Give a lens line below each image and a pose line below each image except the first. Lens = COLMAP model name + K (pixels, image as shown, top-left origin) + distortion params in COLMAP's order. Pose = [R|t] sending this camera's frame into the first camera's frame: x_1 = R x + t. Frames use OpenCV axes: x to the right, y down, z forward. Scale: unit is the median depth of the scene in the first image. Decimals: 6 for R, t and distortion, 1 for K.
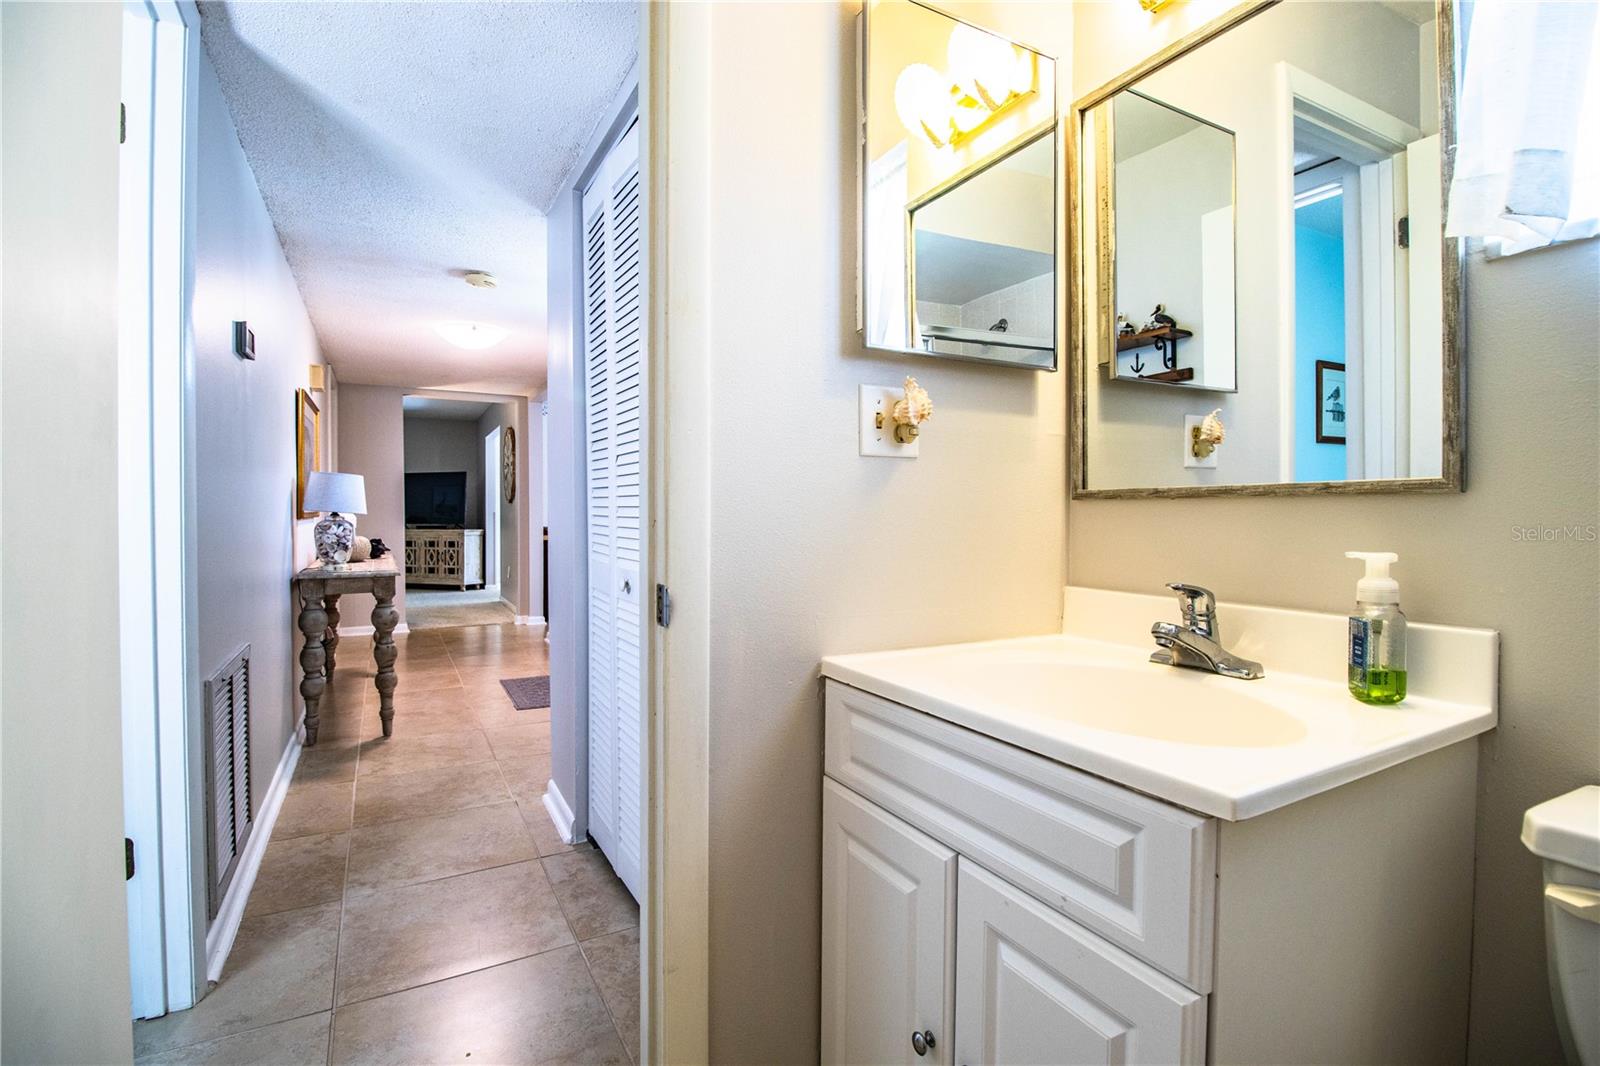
lens RADIAL K [[740.5, 0, 781.1], [0, 740.5, 514.3], [0, 0, 1]] dist [-0.002942, -0.010688]
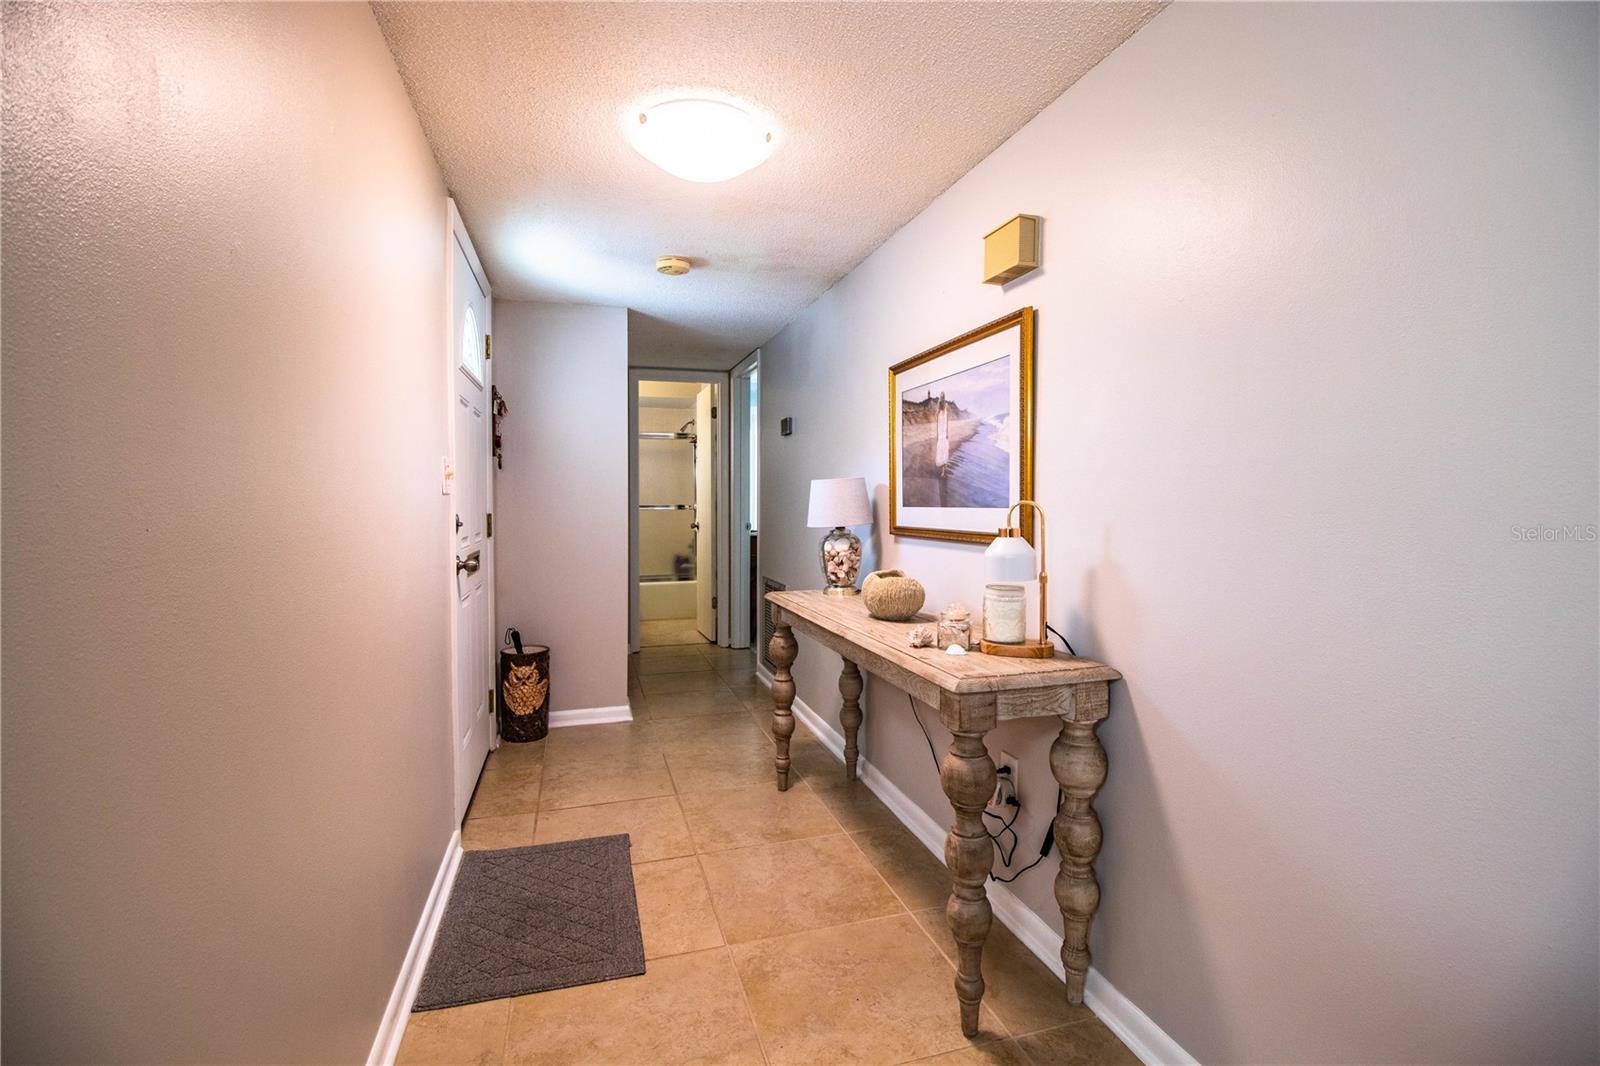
lens RADIAL K [[740.5, 0, 801.5], [0, 740.5, 528.8], [0, 0, 1]] dist [-0.002942, -0.010688]
pose [[-0.980522, -0.001255, 0.196403, -0.769549], [0.005175, 0.999467, 0.032224, -0.031608], [-0.196339, 0.032613, -0.979994, 1.941942]]
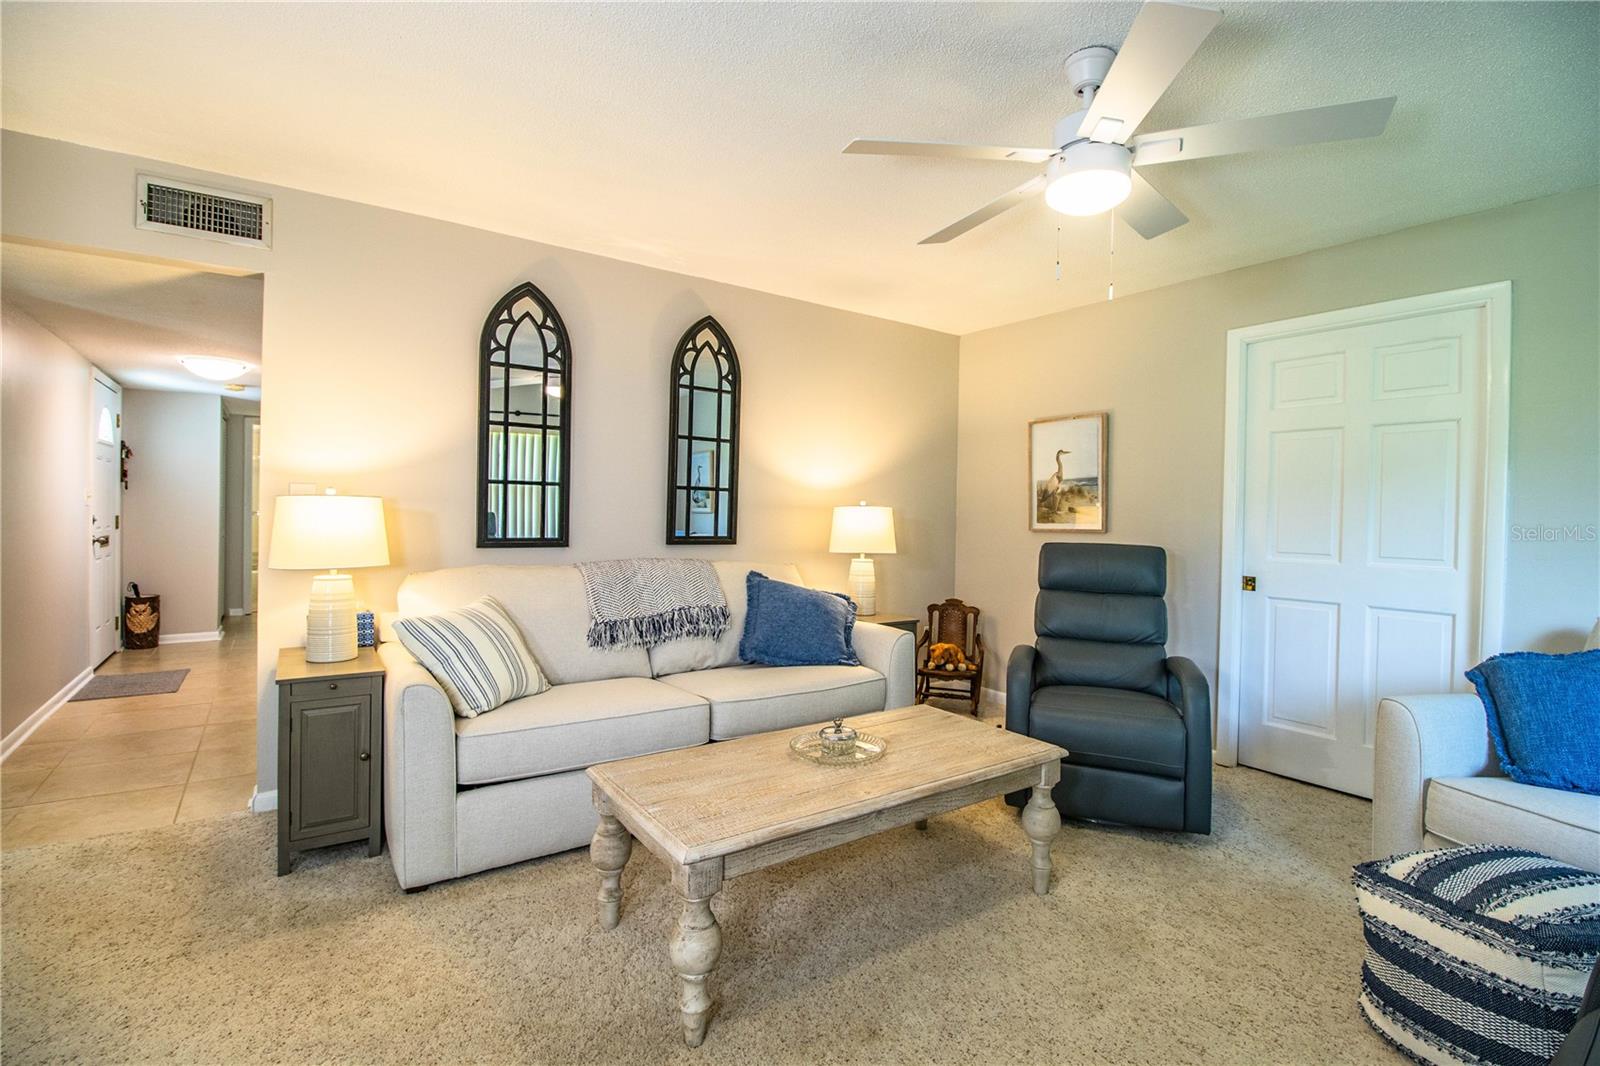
lens RADIAL K [[740.5, 0, 794.1], [0, 740.5, 526.7], [0, 0, 1]] dist [-0.002942, -0.010688]
pose [[-0.992401, -0.008679, -0.122741, -1.499698], [-0.010872, 0.999793, 0.017211, -0.042083], [0.122566, 0.018414, -0.992289, 2.913547]]
